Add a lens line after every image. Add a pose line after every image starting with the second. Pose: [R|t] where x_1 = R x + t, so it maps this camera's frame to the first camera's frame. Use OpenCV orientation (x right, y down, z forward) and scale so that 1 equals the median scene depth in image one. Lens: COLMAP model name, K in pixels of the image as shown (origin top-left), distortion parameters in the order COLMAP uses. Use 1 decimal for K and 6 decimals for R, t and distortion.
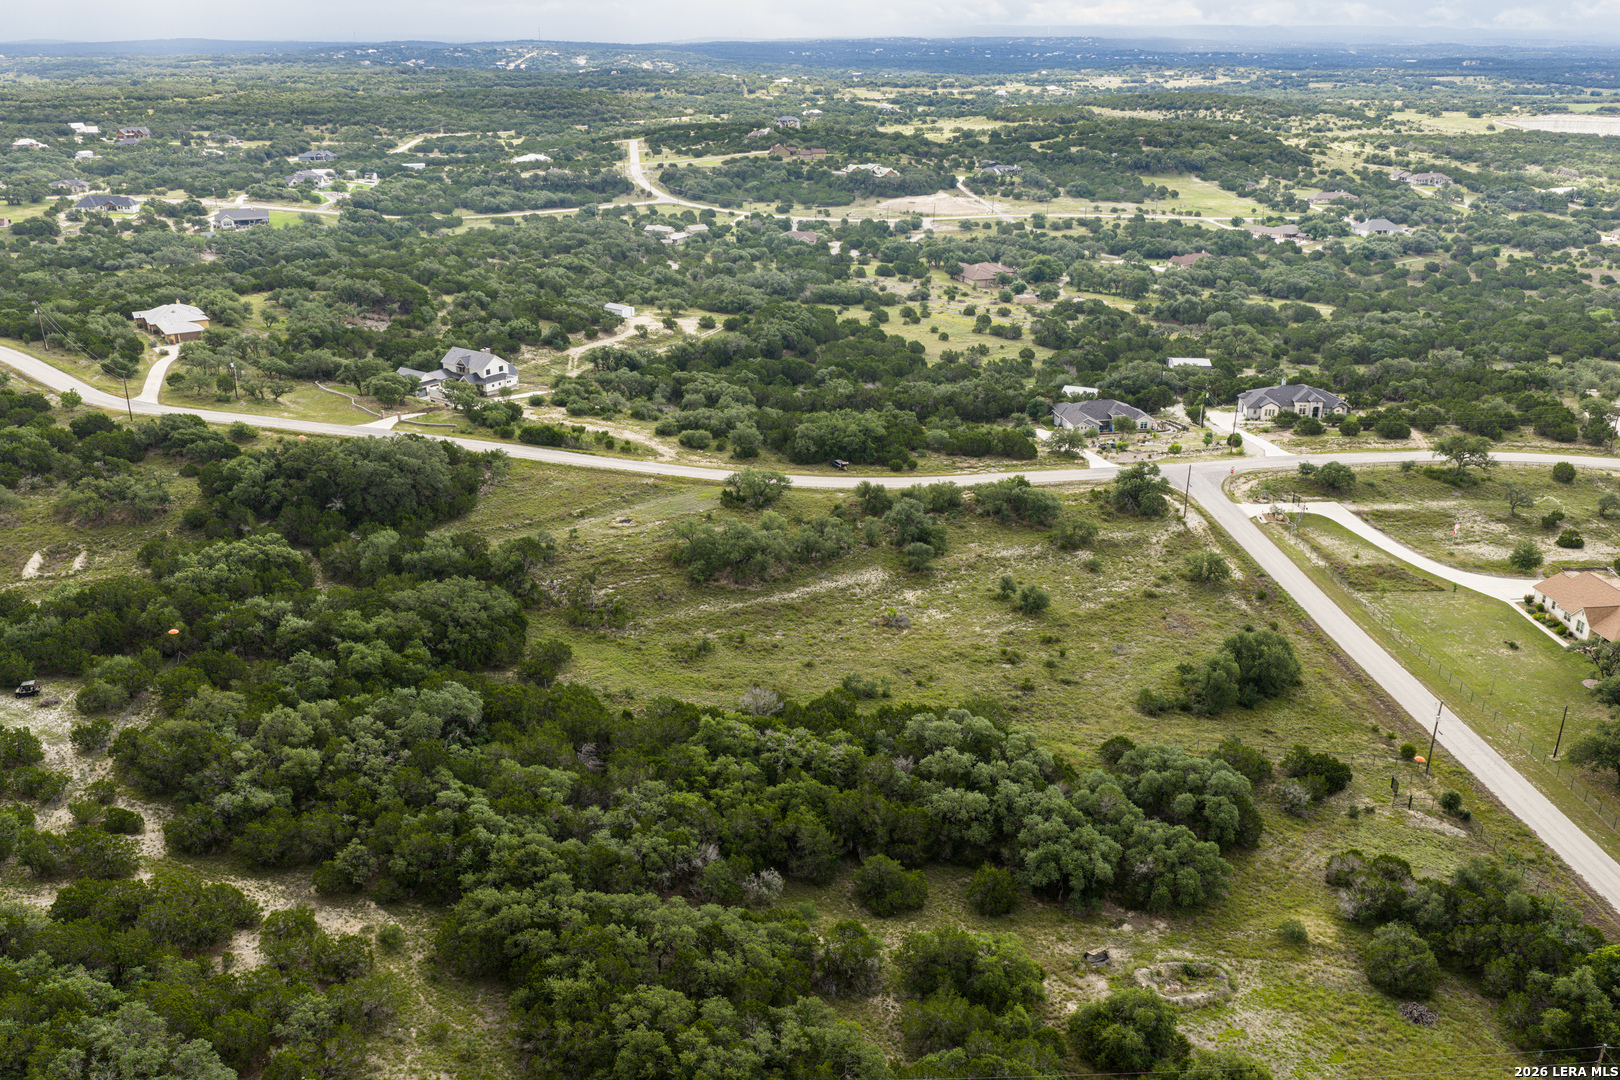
lens RADIAL K [[1340.5, 0, 810.0], [0, 1340.5, 540.0], [0, 0, 1]] dist [0.014081, -0.023677]
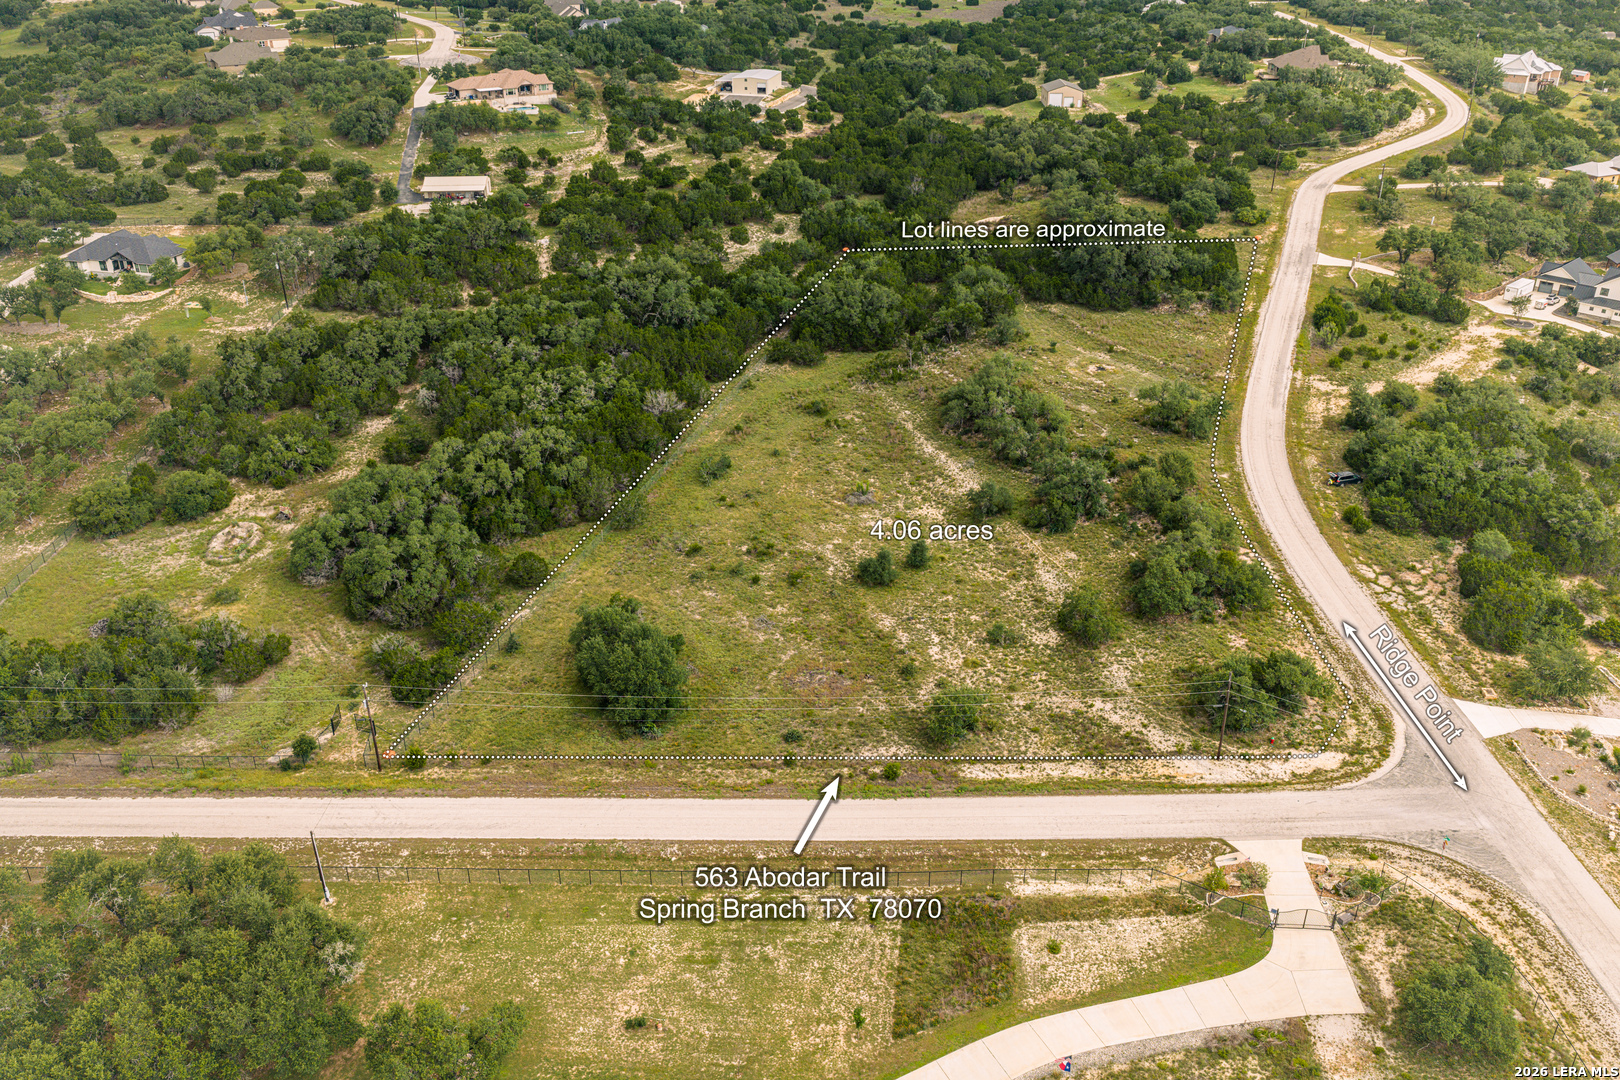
lens RADIAL K [[1340.5, 0, 810.0], [0, 1340.5, 540.0], [0, 0, 1]] dist [0.014081, -0.023677]
pose [[-0.173765, 0.451519, -0.875178, 0.693159], [-0.357321, 0.799226, 0.483280, -0.269510], [0.917675, 0.396696, 0.022460, 0.770420]]
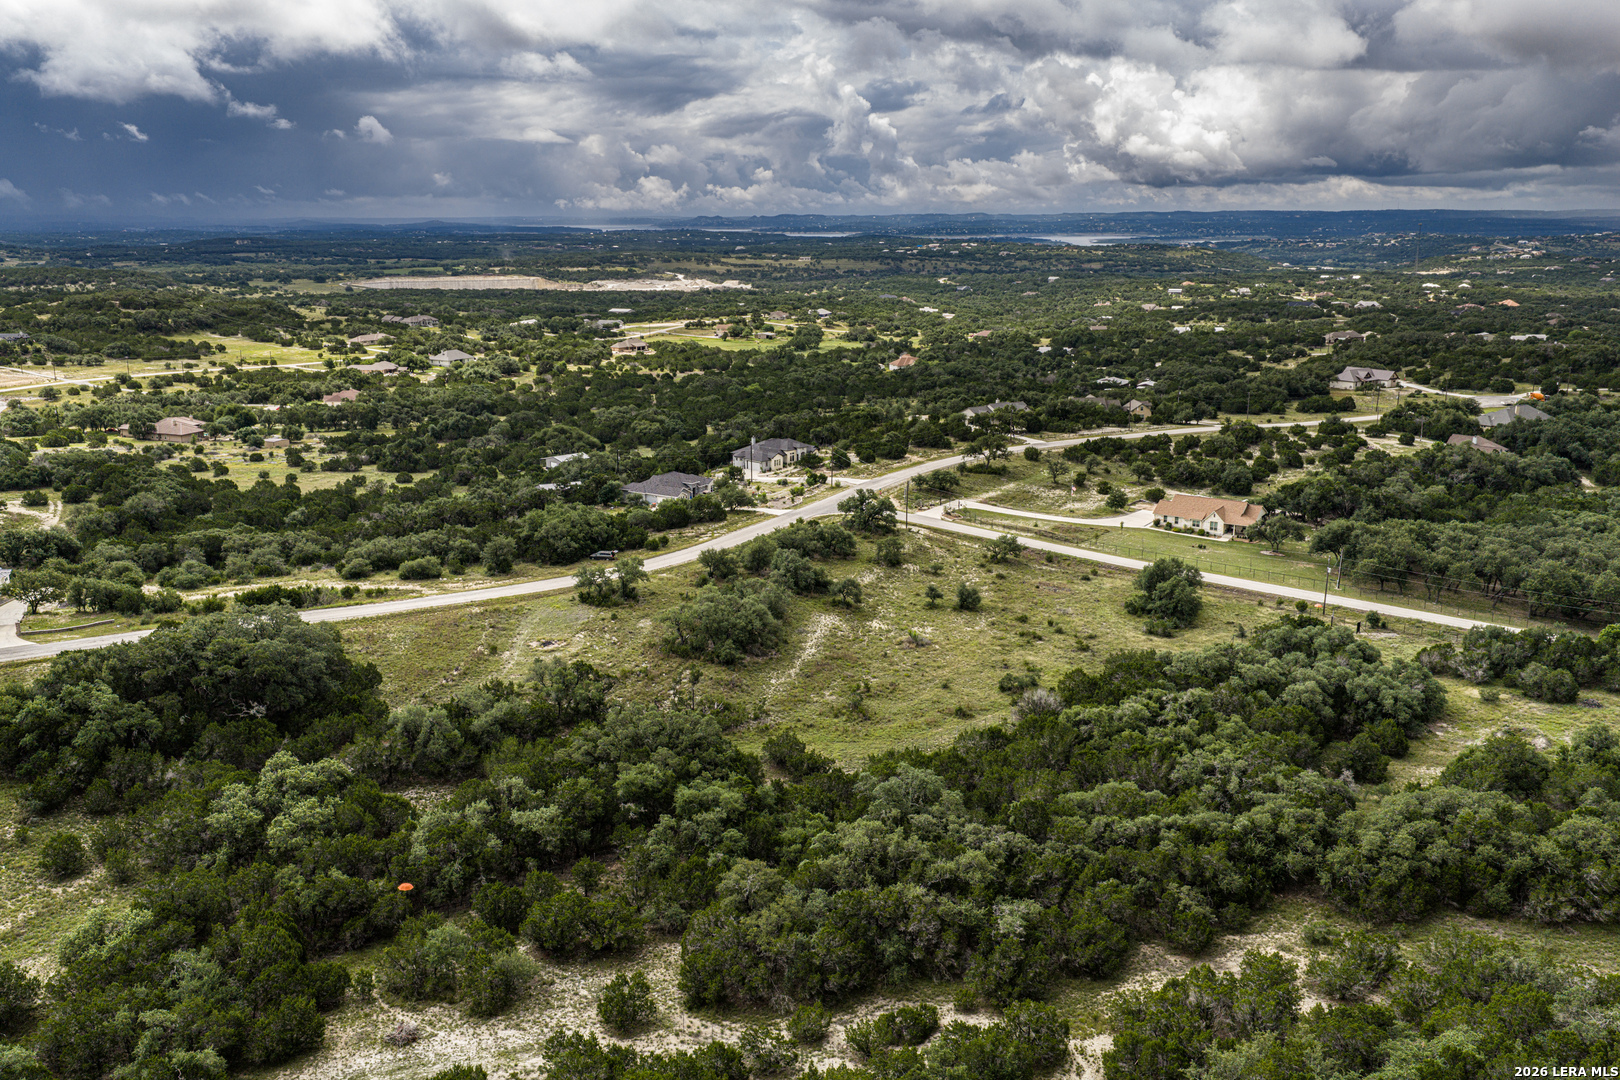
lens RADIAL K [[1340.5, 0, 810.0], [0, 1340.5, 540.0], [0, 0, 1]] dist [0.014081, -0.023677]
pose [[0.646297, -0.183355, 0.740730, -0.575800], [0.277578, 0.960693, -0.004387, -0.024390], [-0.710810, 0.208446, 0.671789, 0.293458]]
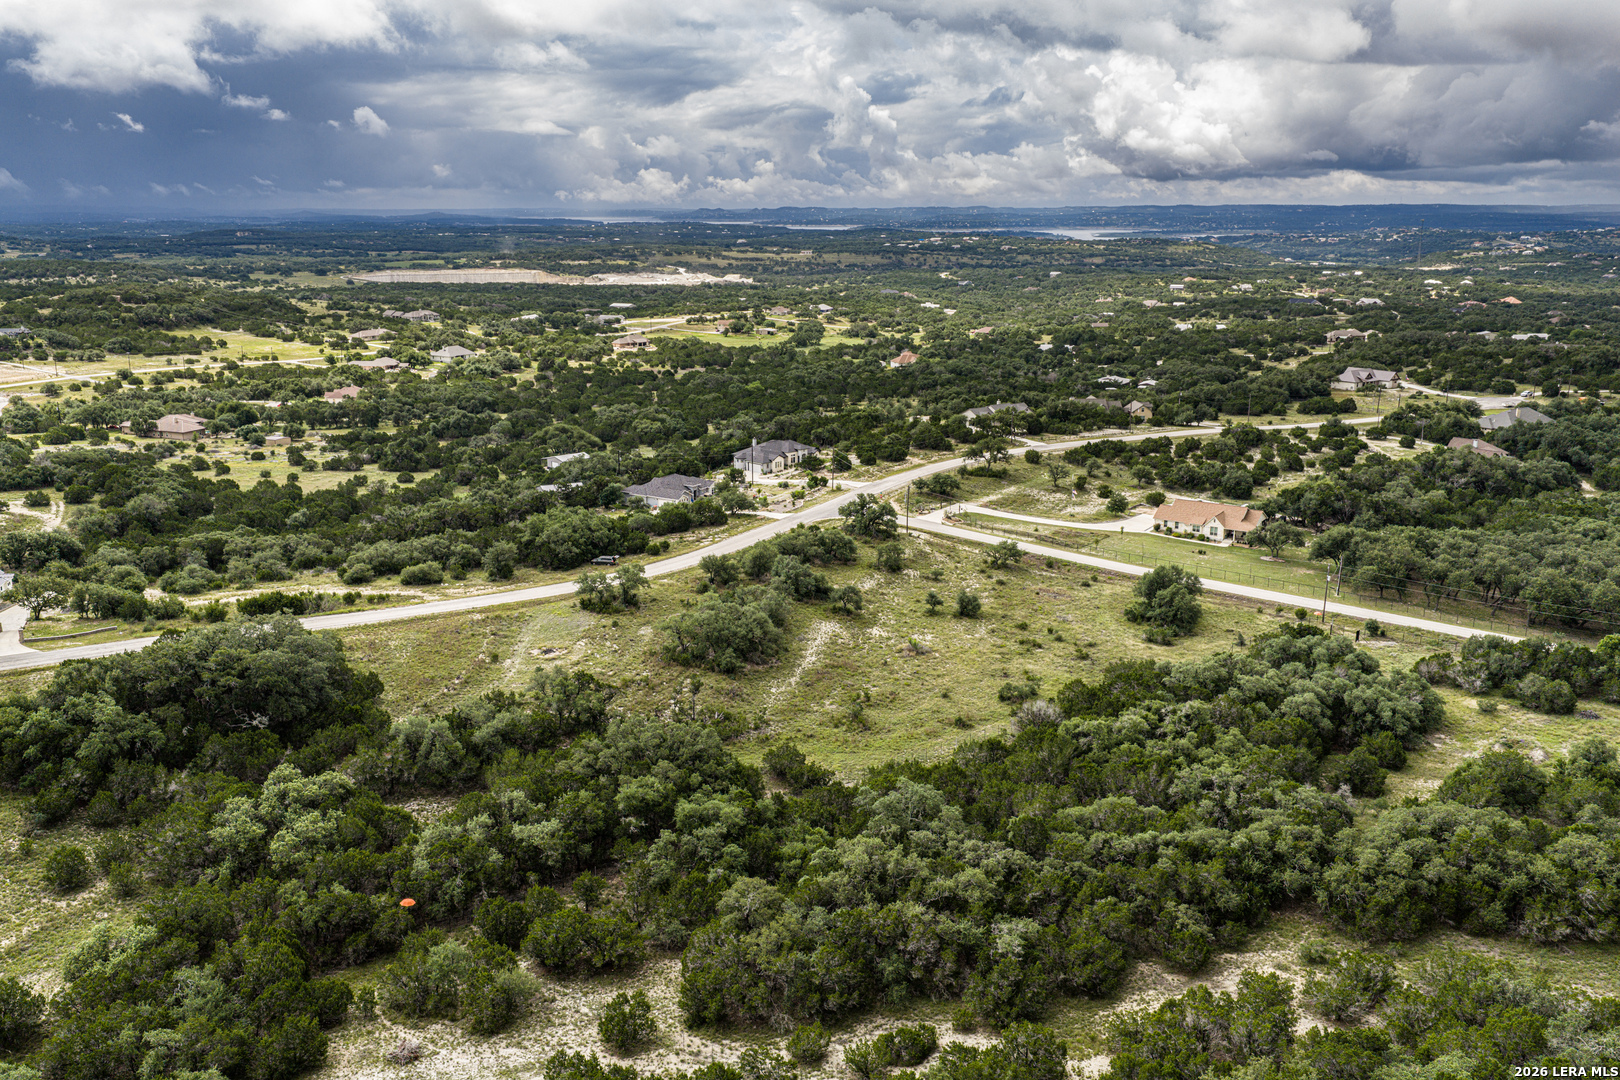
lens RADIAL K [[1340.5, 0, 810.0], [0, 1340.5, 540.0], [0, 0, 1]] dist [0.014081, -0.023677]
pose [[0.647195, -0.185259, 0.739471, -0.575660], [0.274622, 0.961552, 0.000544, -0.033036], [-0.711141, 0.202723, 0.673188, 0.290330]]
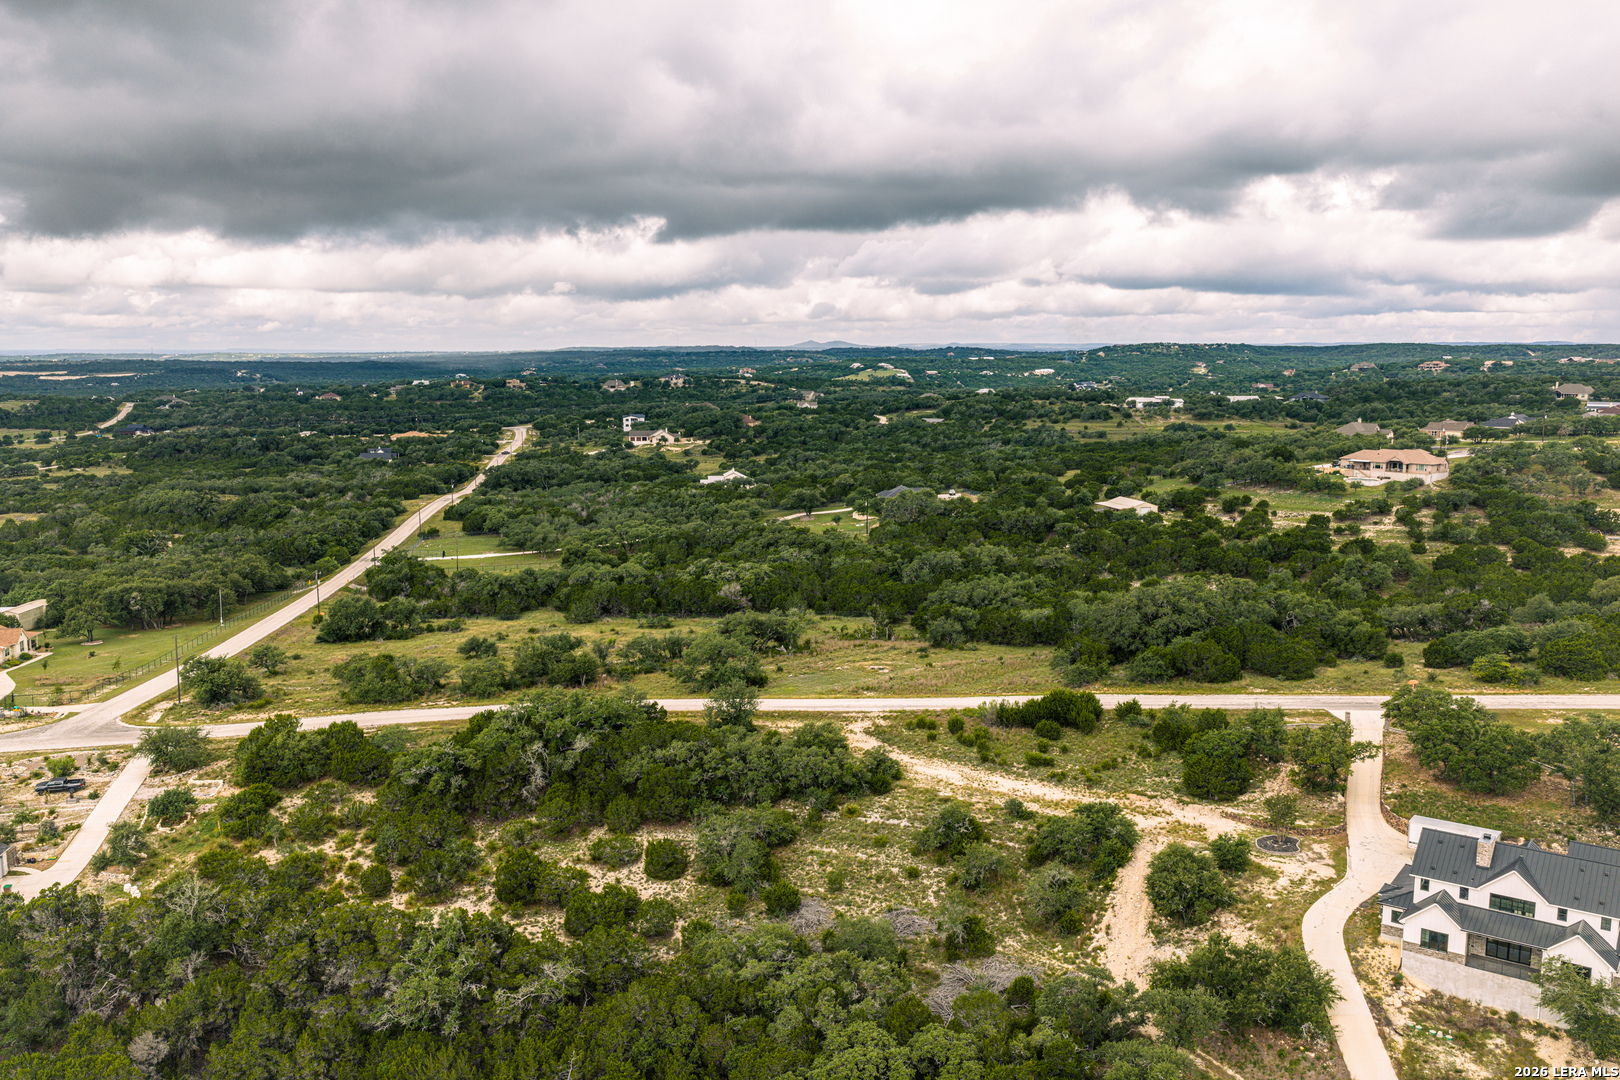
lens RADIAL K [[1340.5, 0, 810.0], [0, 1340.5, 540.0], [0, 0, 1]] dist [0.014081, -0.023677]
pose [[-0.999995, -0.001861, 0.002440, -0.088900], [-0.000427, 0.871691, 0.490055, -0.463977], [-0.003038, 0.490052, -0.871688, 1.563035]]
